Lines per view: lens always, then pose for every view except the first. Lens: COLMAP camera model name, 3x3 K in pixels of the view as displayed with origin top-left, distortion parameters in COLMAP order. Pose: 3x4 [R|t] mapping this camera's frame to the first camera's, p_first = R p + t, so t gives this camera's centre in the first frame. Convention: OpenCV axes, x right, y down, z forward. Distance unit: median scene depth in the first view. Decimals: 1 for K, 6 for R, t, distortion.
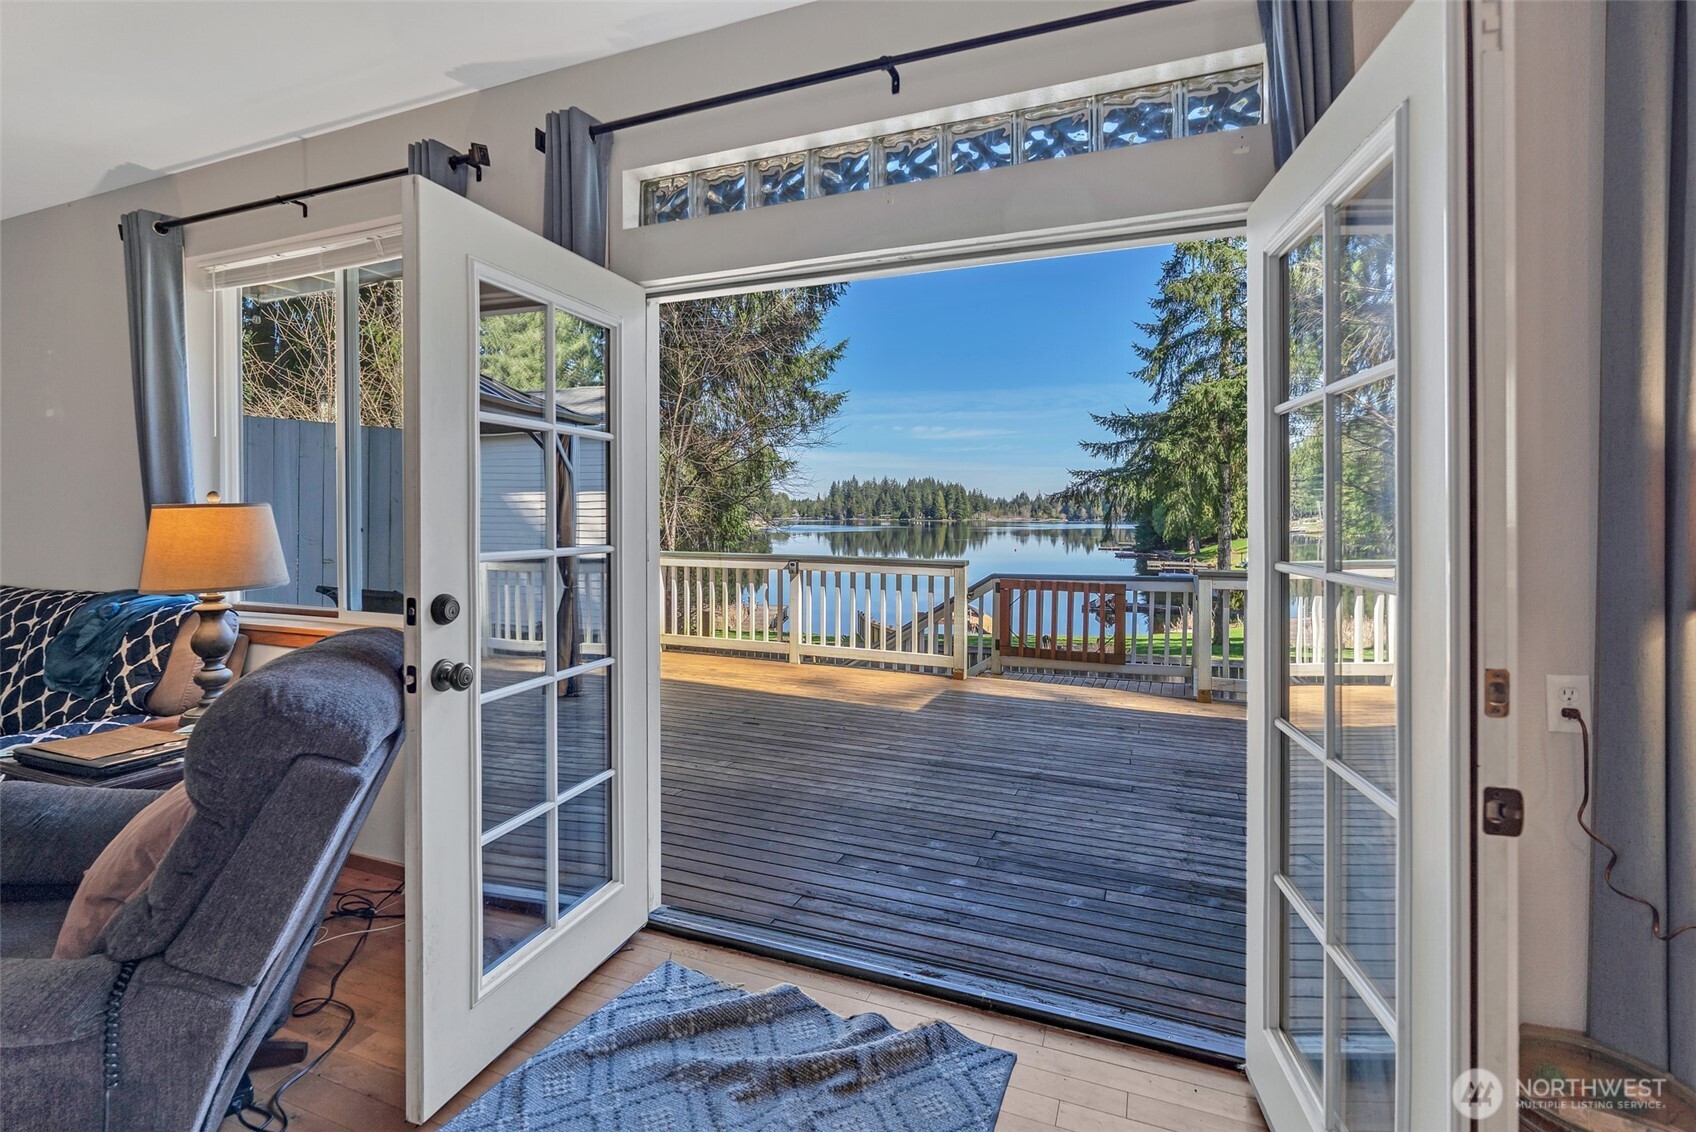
lens RADIAL K [[798.0, 0, 837.9], [0, 798.0, 520.0], [0, 0, 1]] dist [-0.007486, -0.000017]
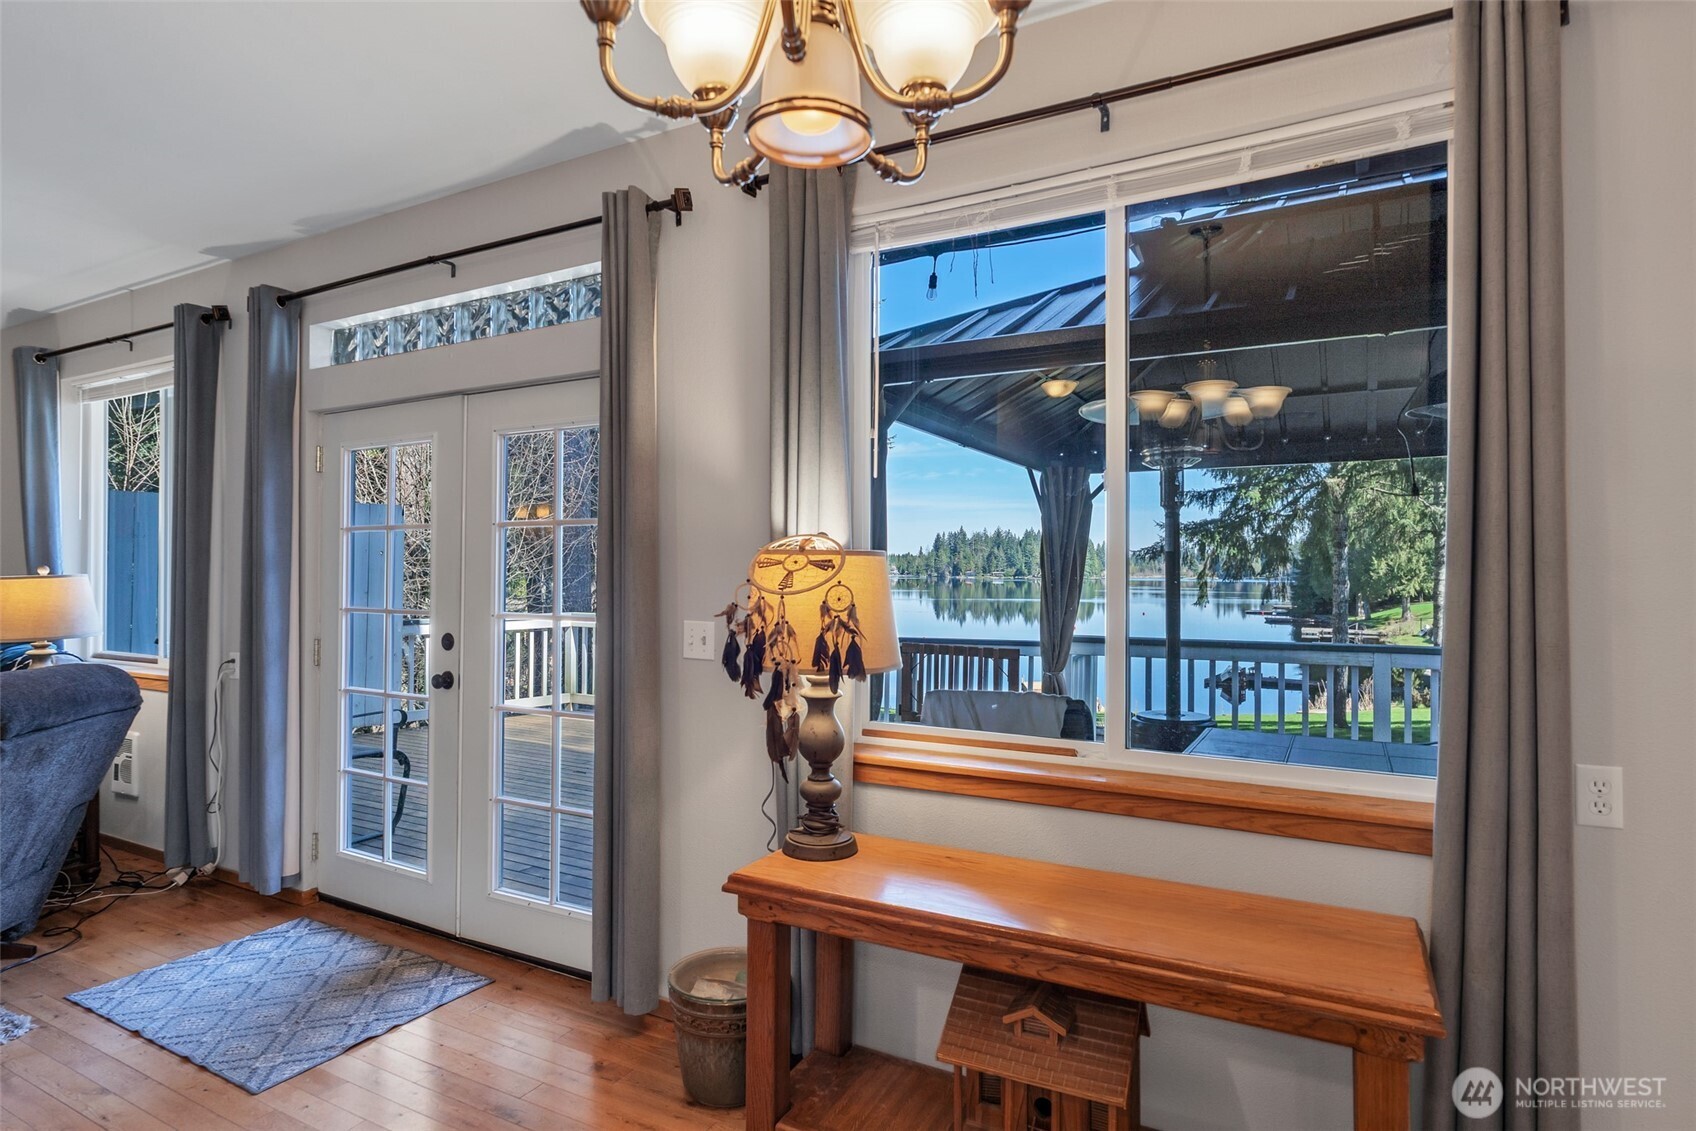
lens RADIAL K [[915.9, 0, 837.9], [0, 915.9, 559.8], [0, 0, 1]] dist [-0.001856, 0.000997]
pose [[0.993120, -0.002075, -0.117082, 0.651049], [-0.000248, 0.999803, -0.019825, -0.014212], [0.117100, 0.019717, 0.992924, -0.338119]]
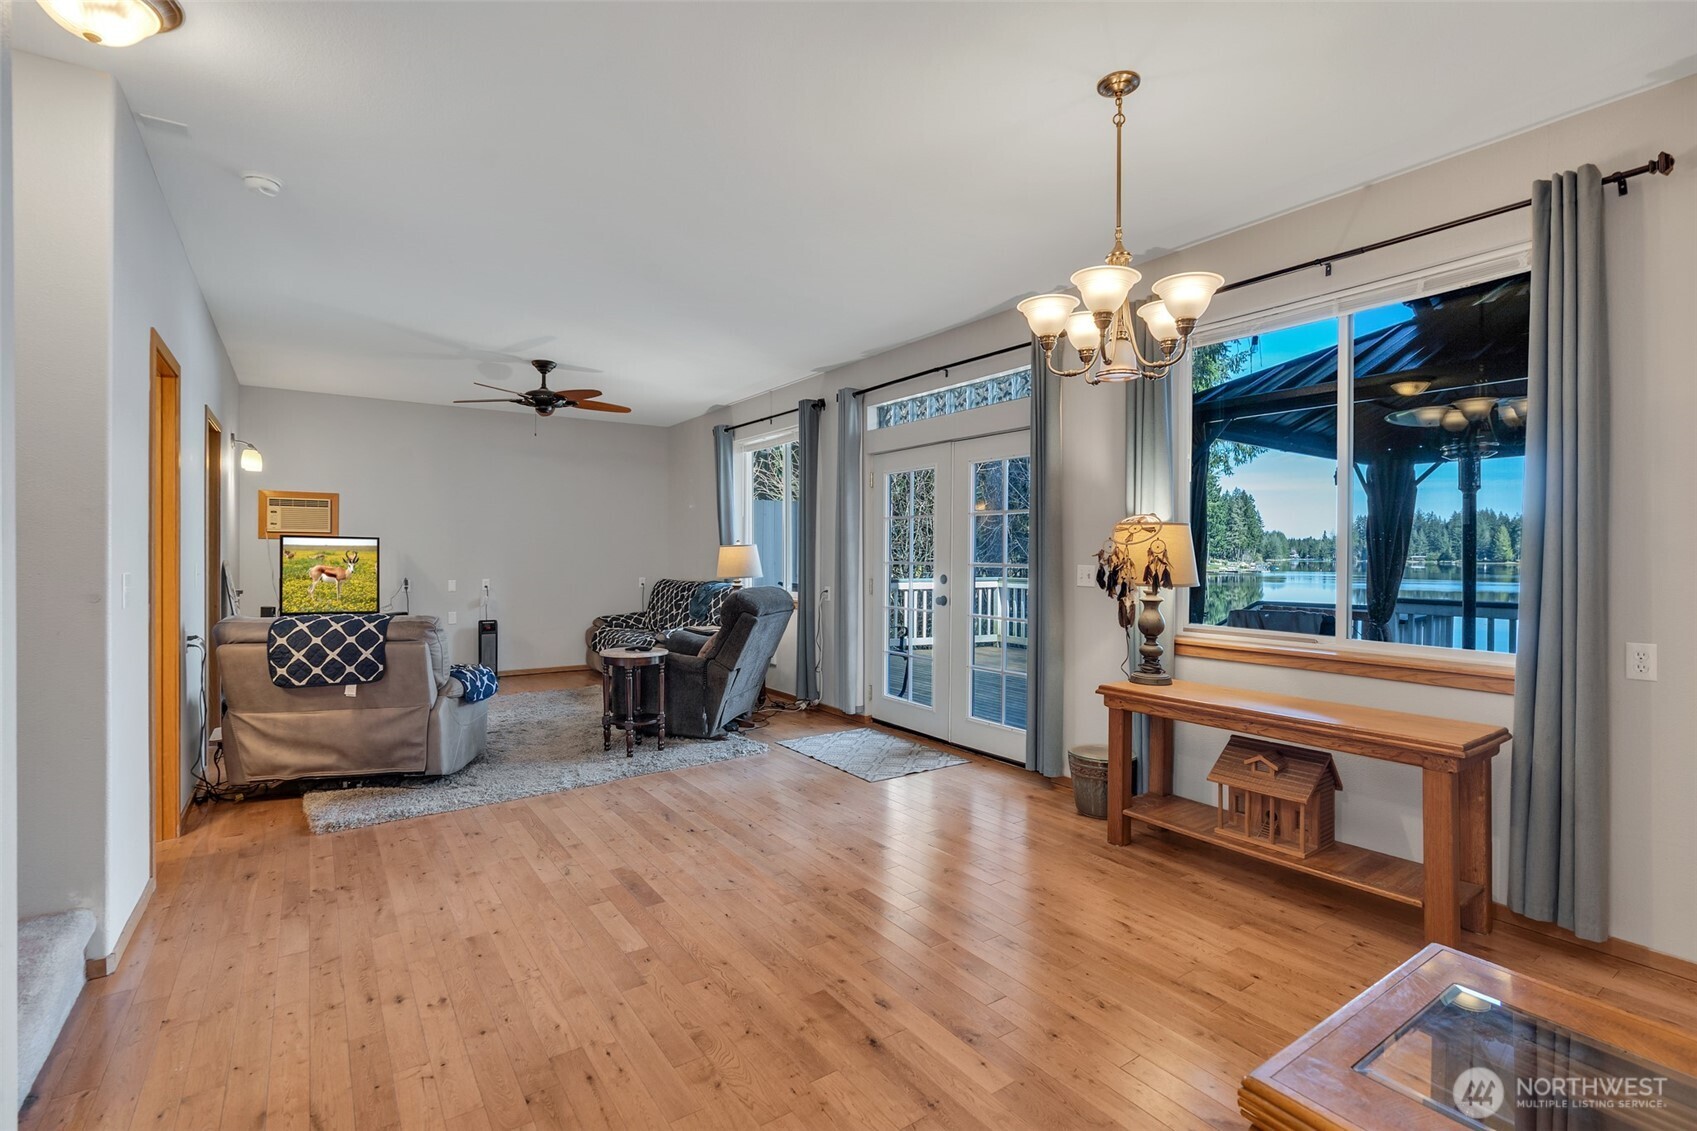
lens RADIAL K [[783.5, 0, 847.4], [0, 783.5, 558.1], [0, 0, 1]] dist [-0.002011, -0.000193]
pose [[0.839097, 0.004122, -0.543966, 0.811004], [-0.005697, 0.999983, -0.001210, 0.021121], [0.543951, 0.004114, 0.839107, -0.856062]]
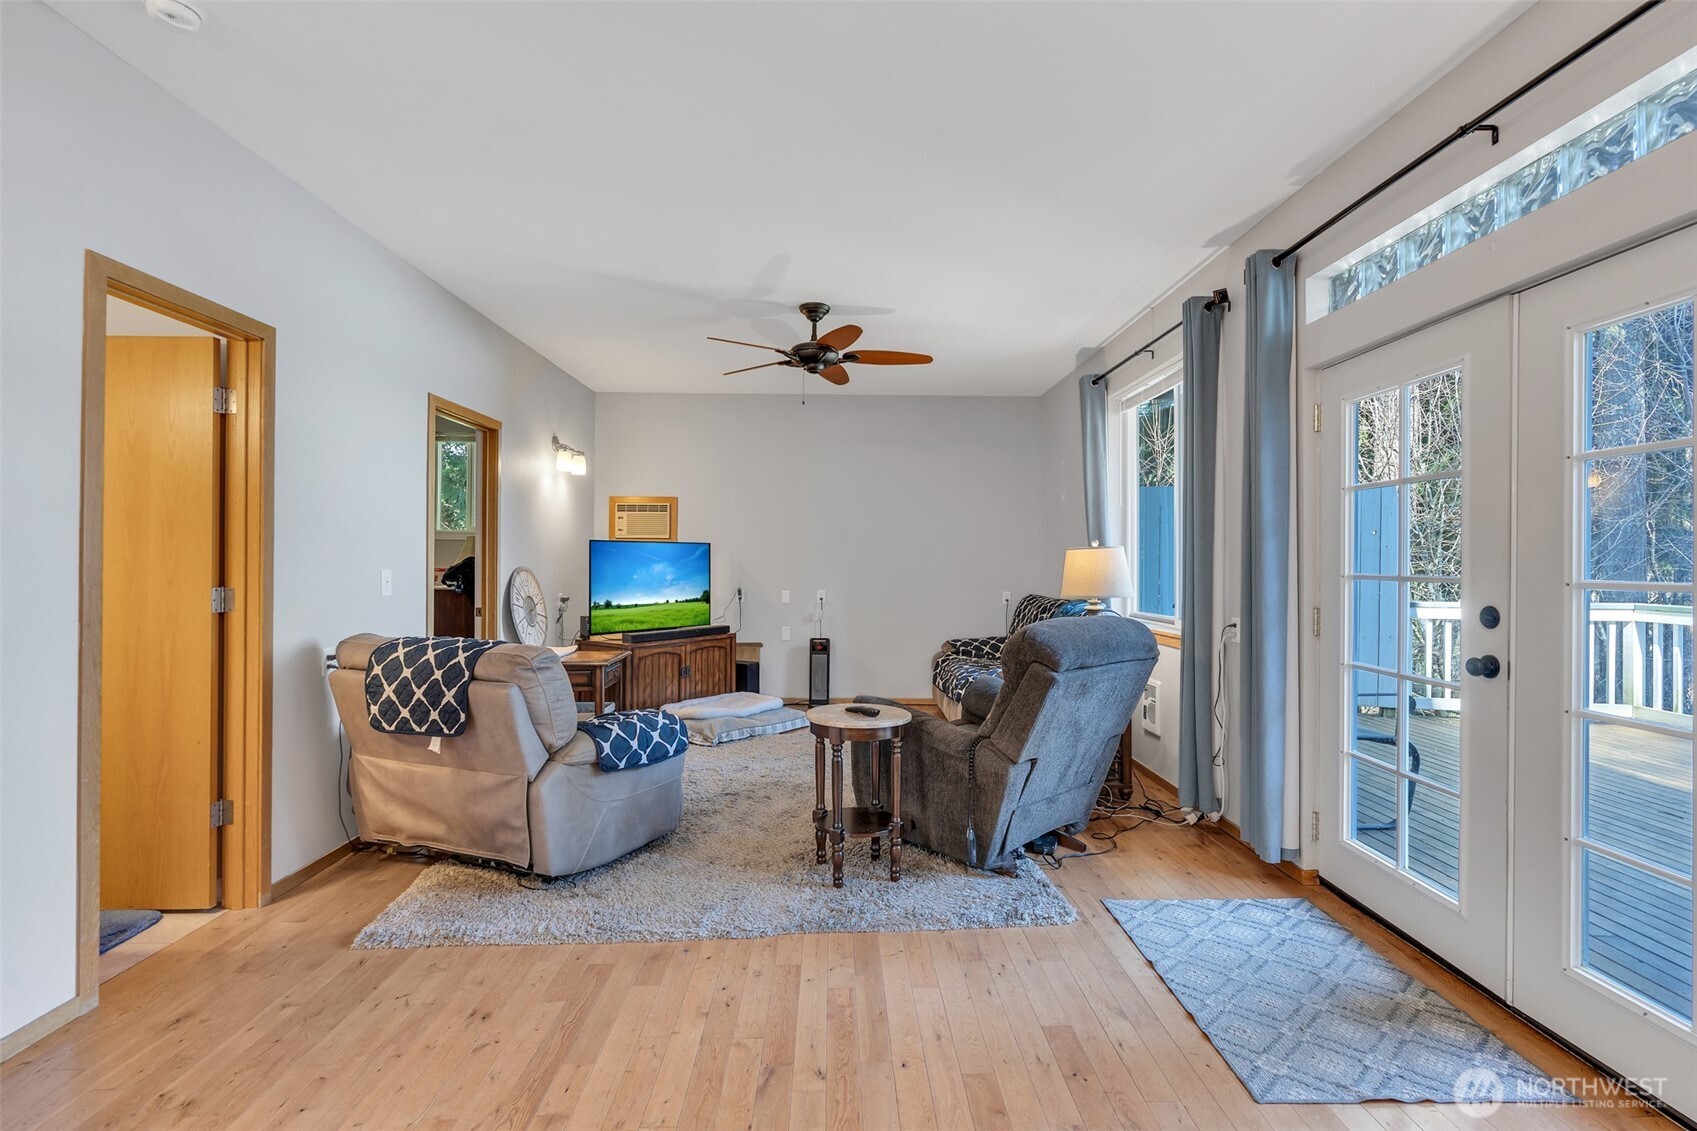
lens RADIAL K [[785.3, 0, 847.1], [0, 785.3, 556.5], [0, 0, 1]] dist [-0.006259, 0.001271]
pose [[0.397893, -0.005624, -0.917415, 0.483342], [-0.010849, 0.999882, -0.010835, 0.021315], [0.917368, 0.014264, 0.397785, -0.134743]]
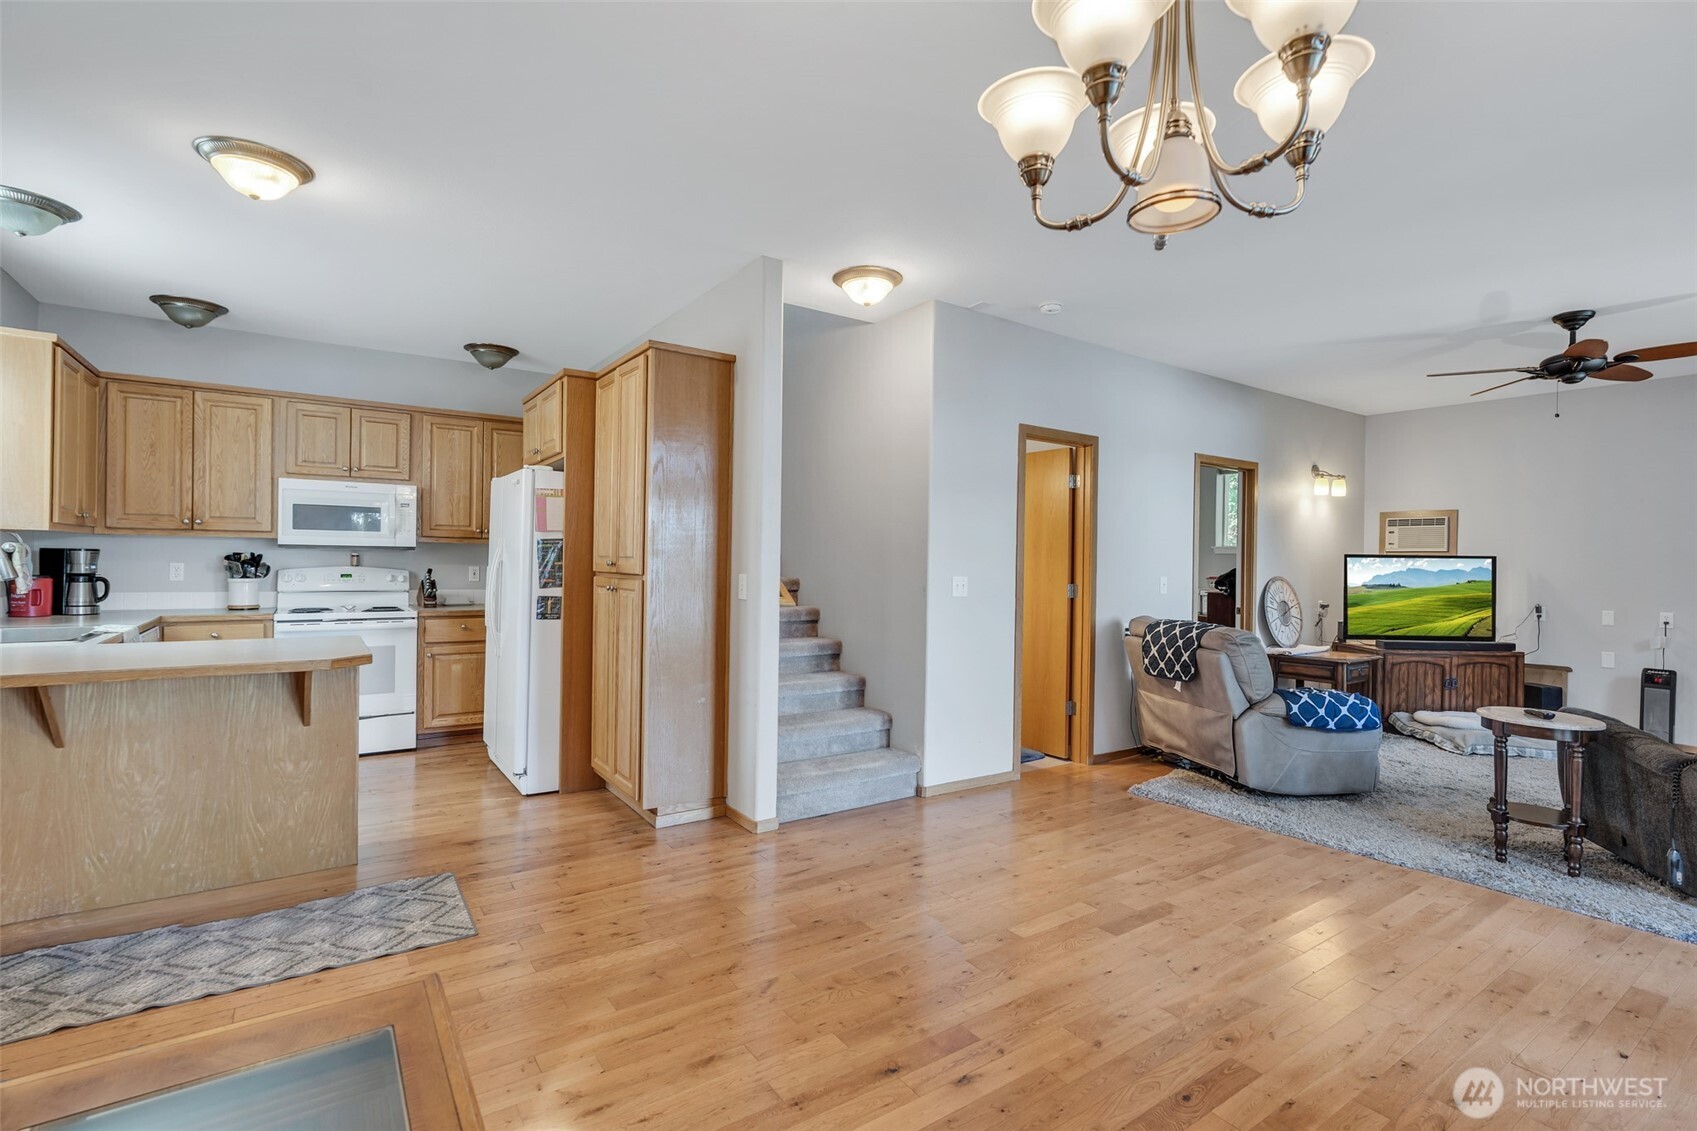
lens RADIAL K [[783.4, 0, 842.6], [0, 783.4, 562.6], [0, 0, 1]] dist [-0.011206, 0.006953]
pose [[-0.544666, -0.009734, -0.838597, 1.041338], [-0.024102, 0.999701, 0.004051, 0.014464], [0.838307, 0.022419, -0.544738, 0.064494]]
